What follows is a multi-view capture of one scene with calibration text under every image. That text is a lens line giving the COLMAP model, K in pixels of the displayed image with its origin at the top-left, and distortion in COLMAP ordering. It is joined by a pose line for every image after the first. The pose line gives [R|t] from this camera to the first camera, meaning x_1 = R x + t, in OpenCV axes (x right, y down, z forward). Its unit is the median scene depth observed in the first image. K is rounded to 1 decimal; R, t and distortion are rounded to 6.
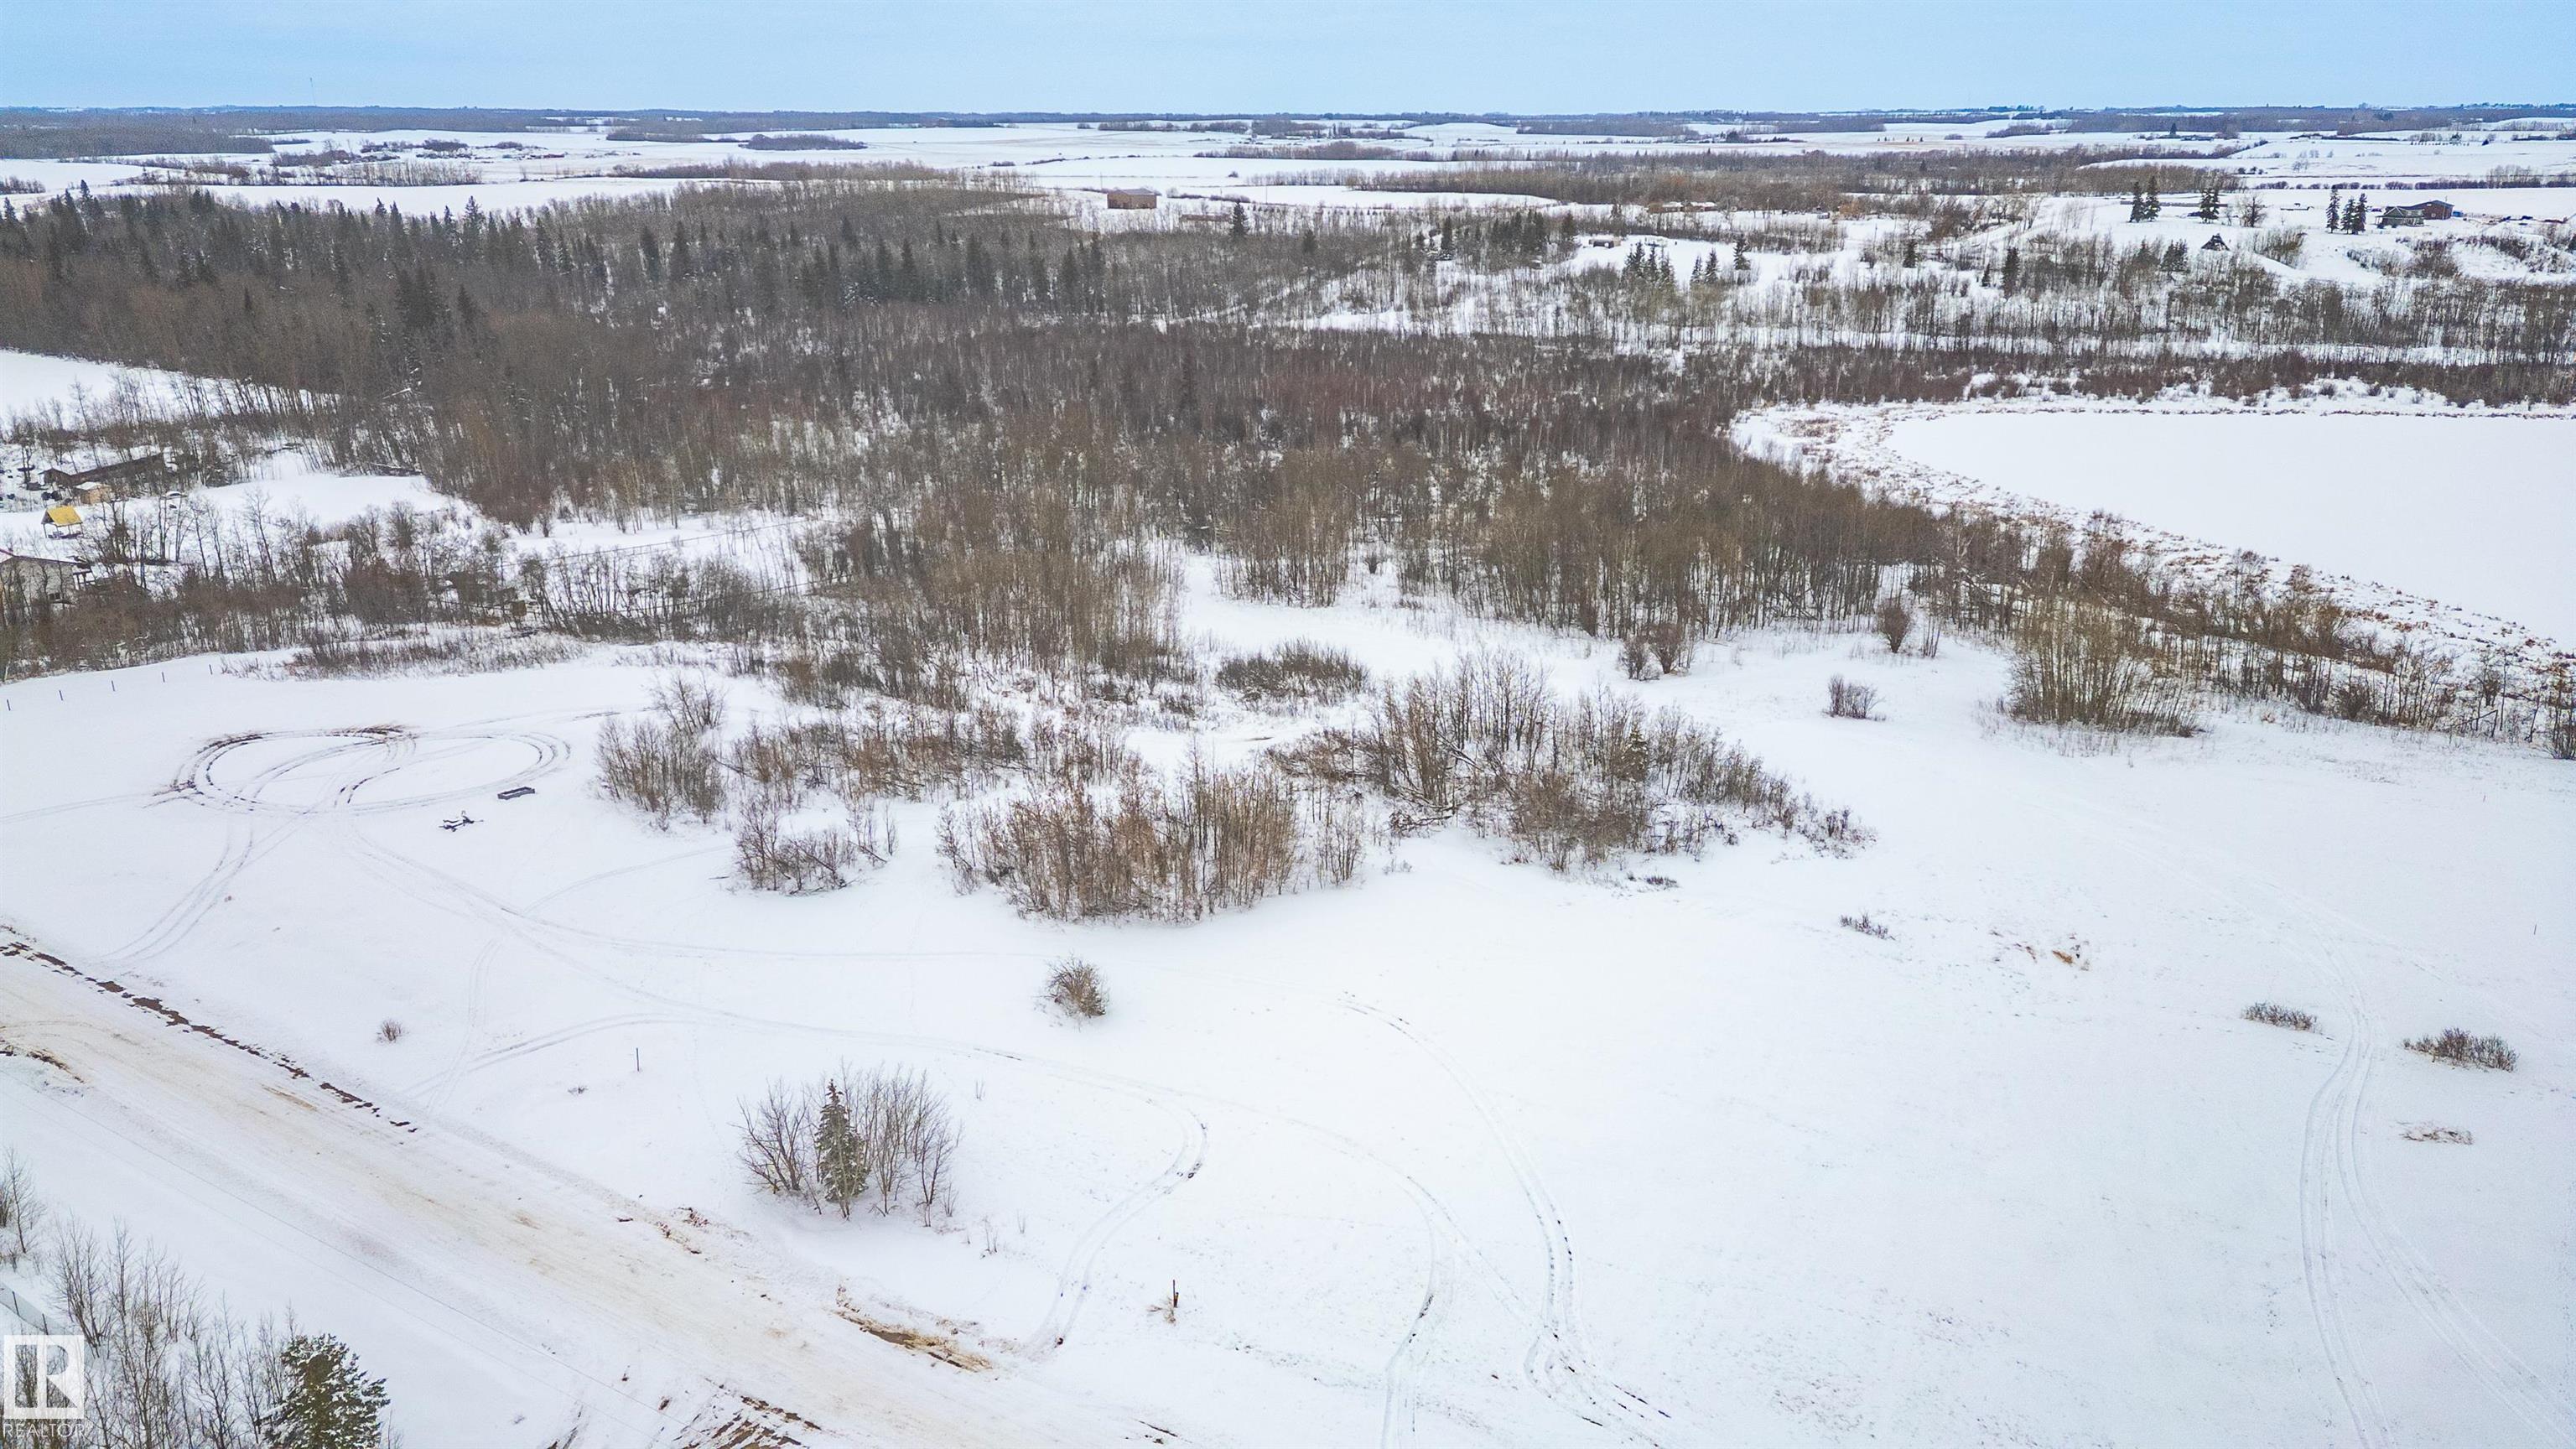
lens RADIAL K [[1789.7, 0, 1288.0], [0, 1789.7, 724.5], [0, 0, 1]] dist [0.095267, -0.095808]
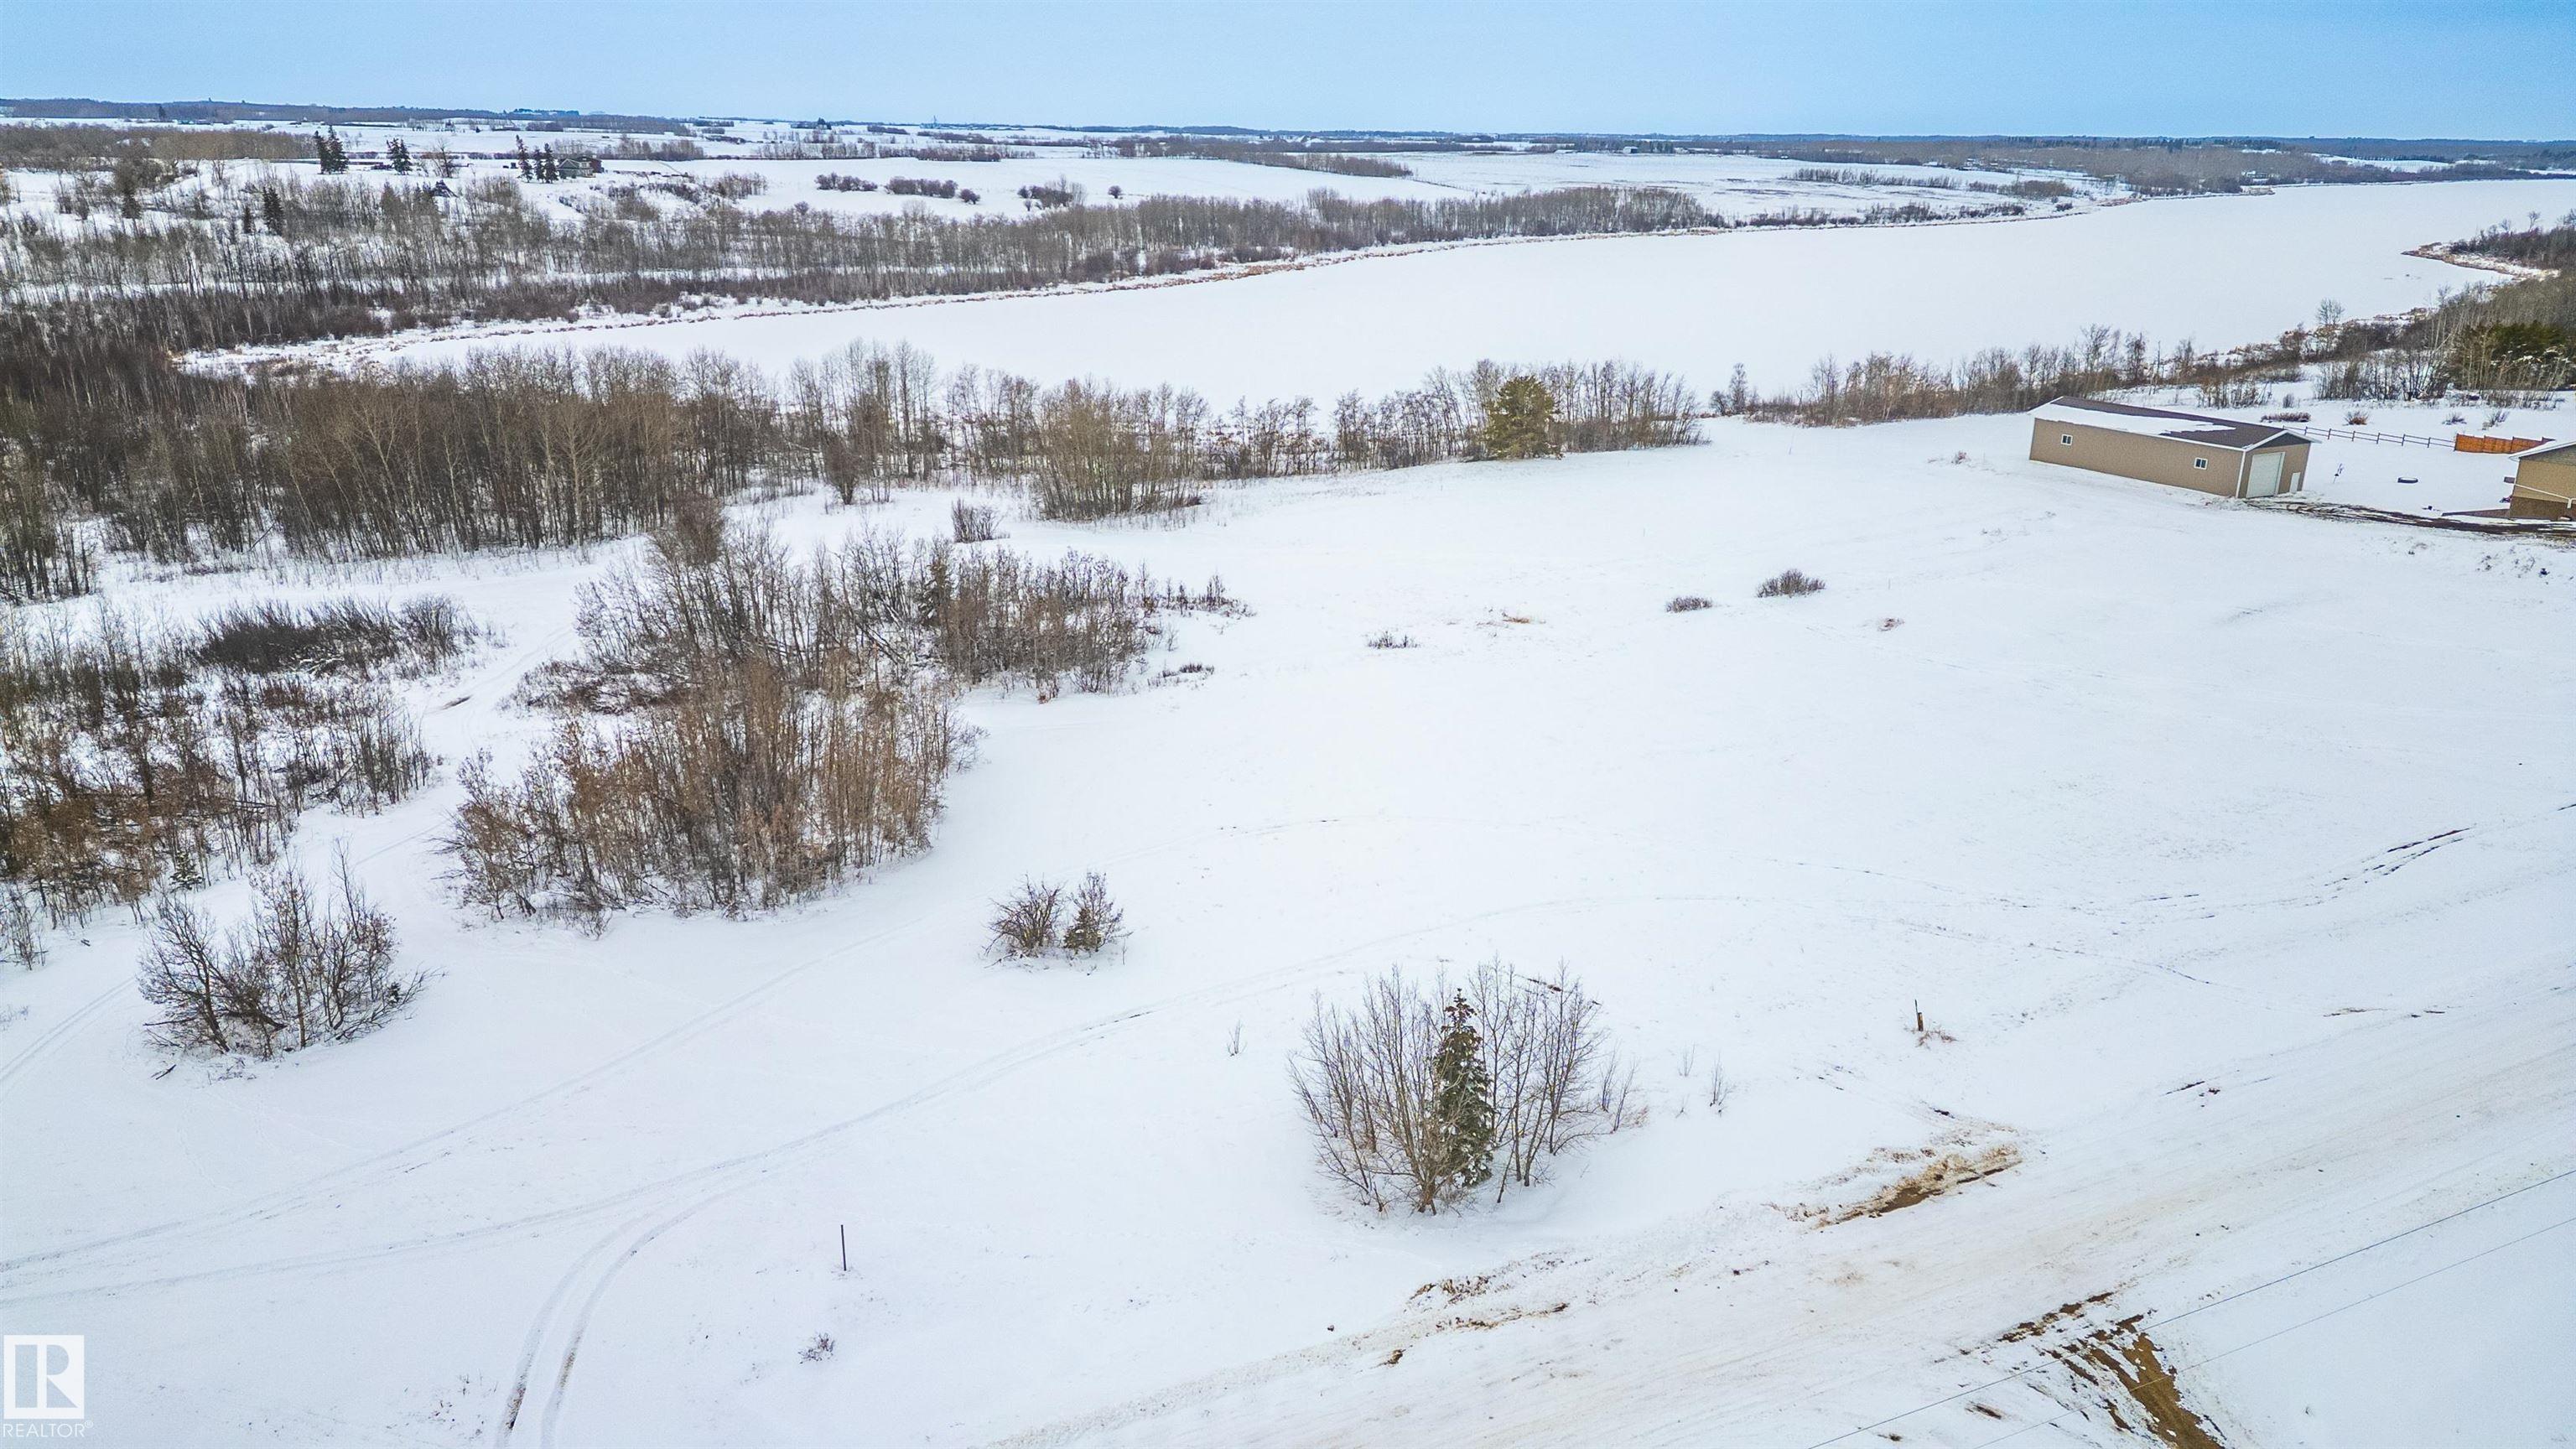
lens RADIAL K [[1787.4, 0, 1288.0], [0, 1787.4, 724.5], [0, 0, 1]] dist [0.100259, -0.099054]
pose [[0.539760, -0.255832, 0.802003, -0.246099], [0.258955, 0.956967, 0.130984, 0.004616], [-0.801000, 0.136983, 0.582782, 0.221346]]
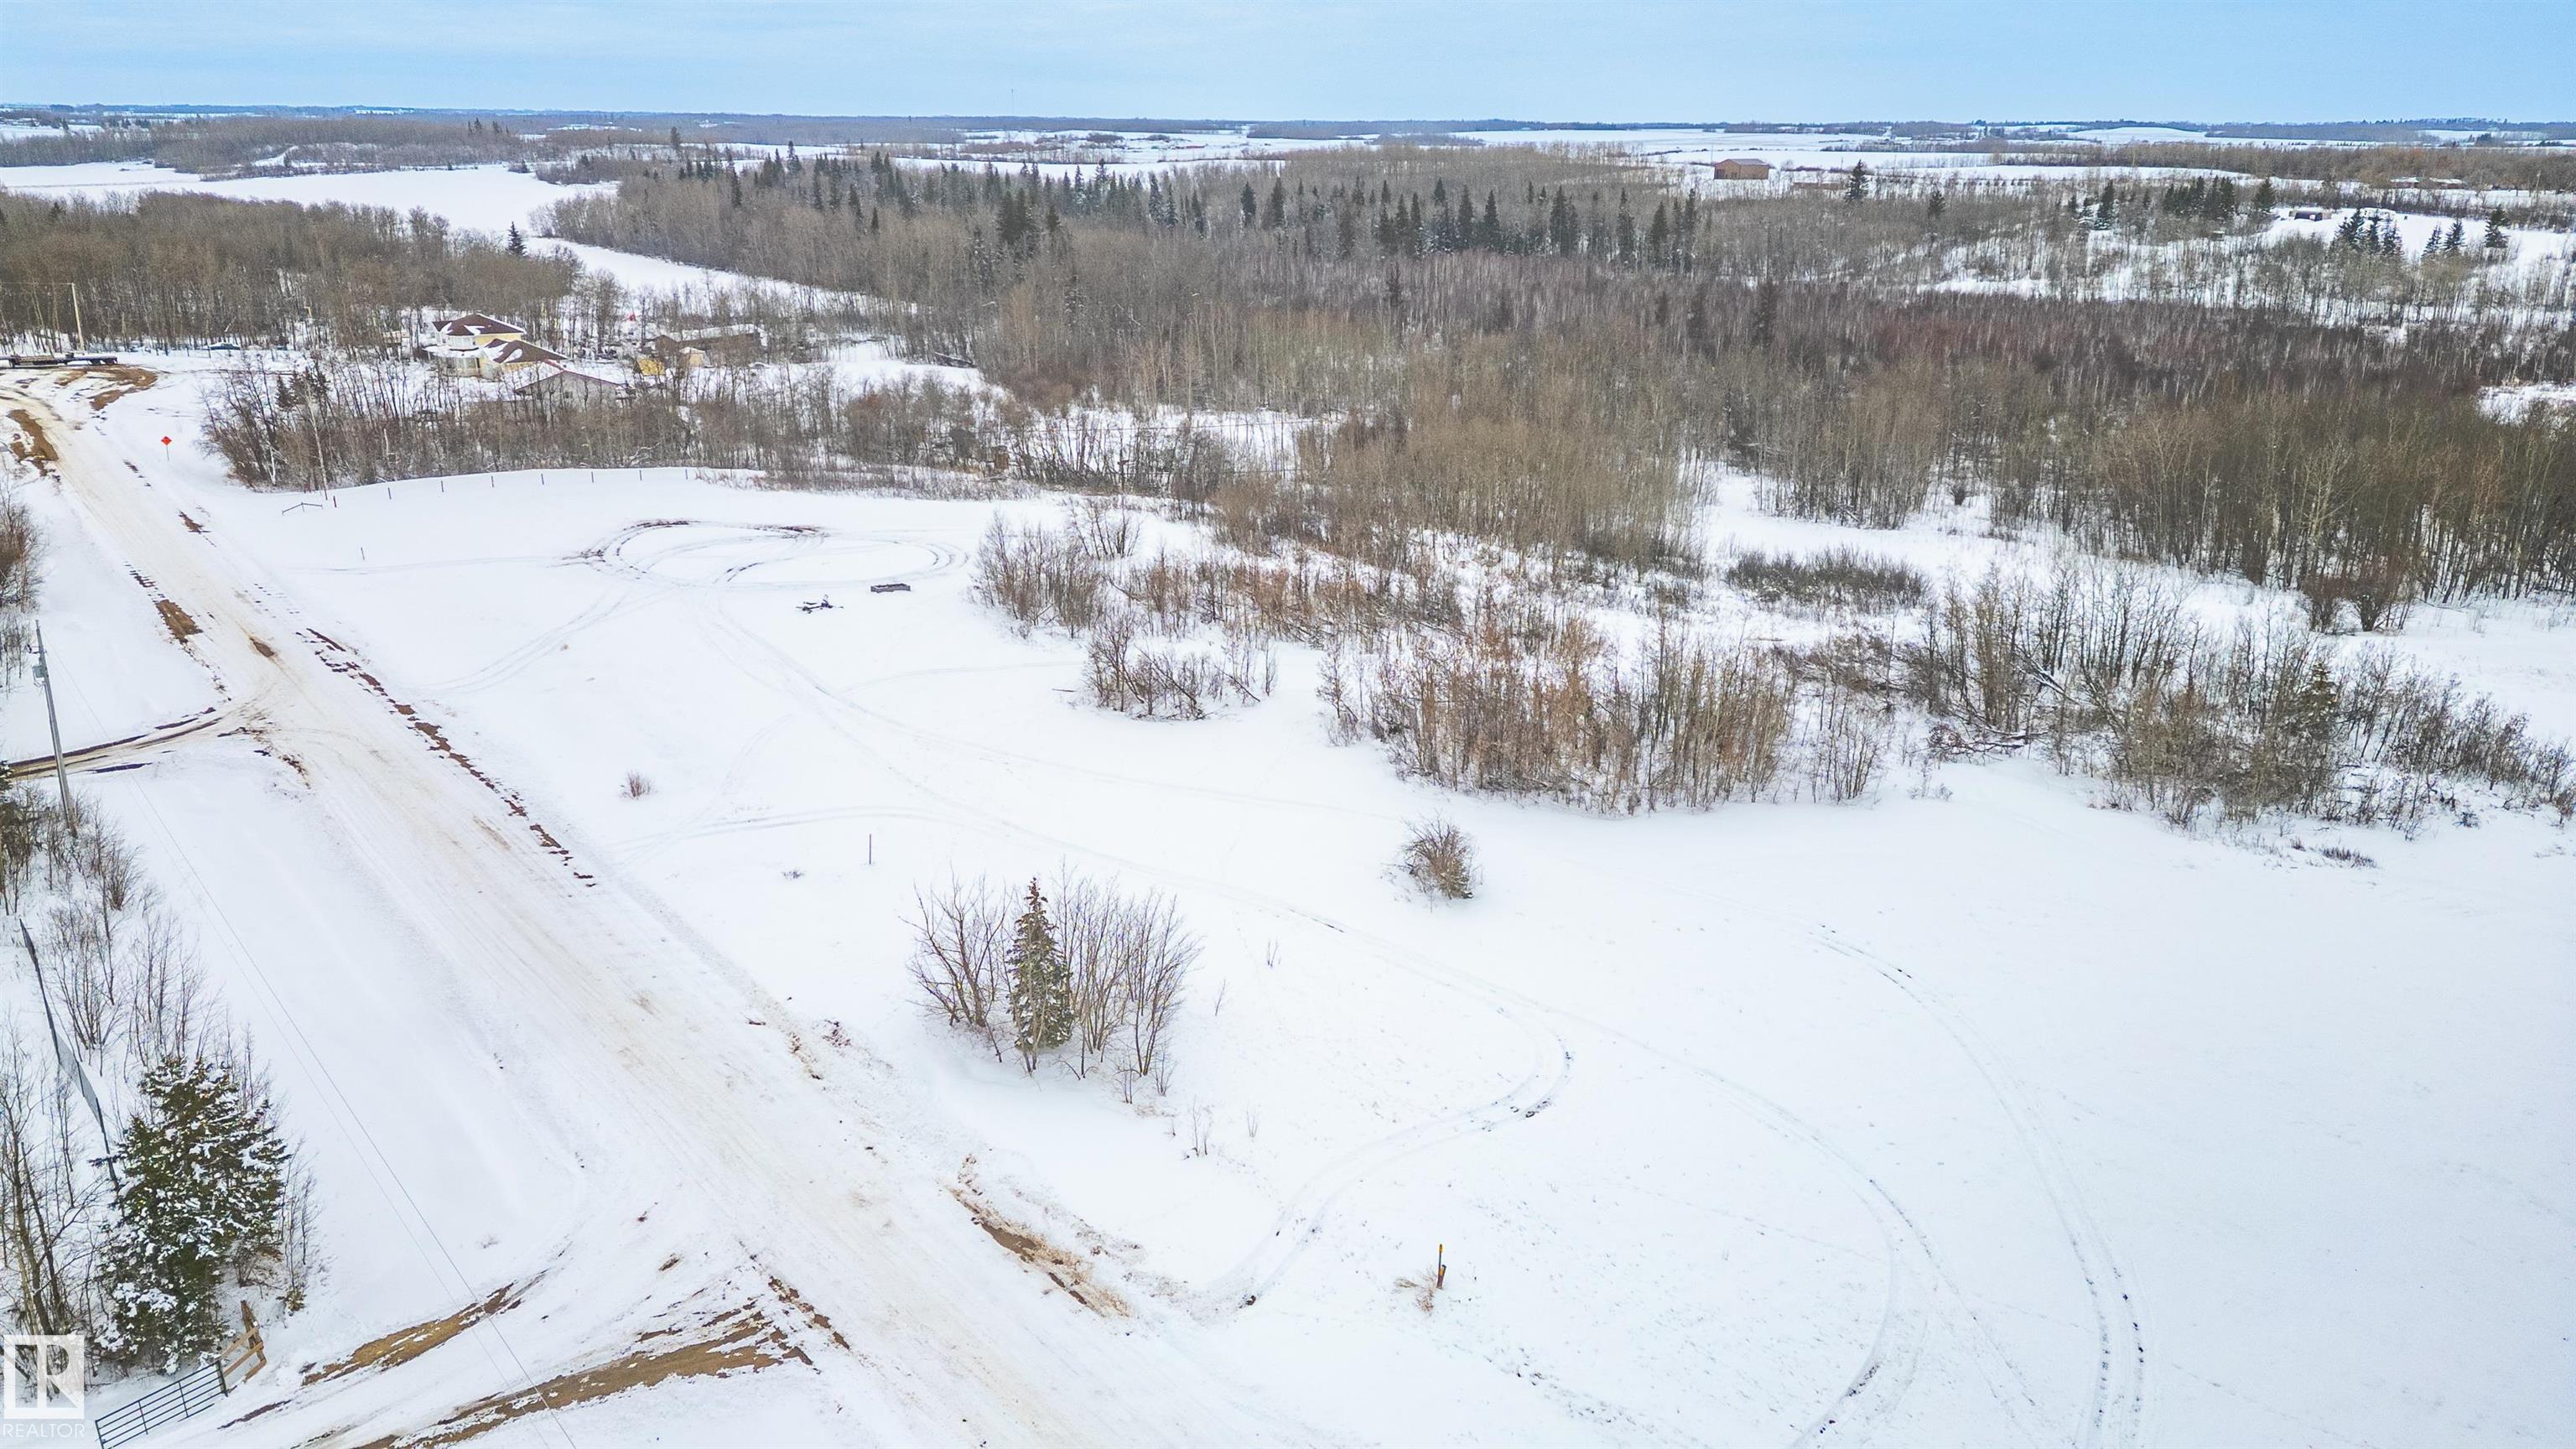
lens RADIAL K [[1789.7, 0, 1288.0], [0, 1789.7, 724.5], [0, 0, 1]] dist [0.095267, -0.095808]
pose [[0.947127, 0.111115, -0.301005, 0.016414], [-0.113814, 0.993465, 0.008613, 0.038632], [0.299995, 0.026101, 0.953584, 0.114507]]
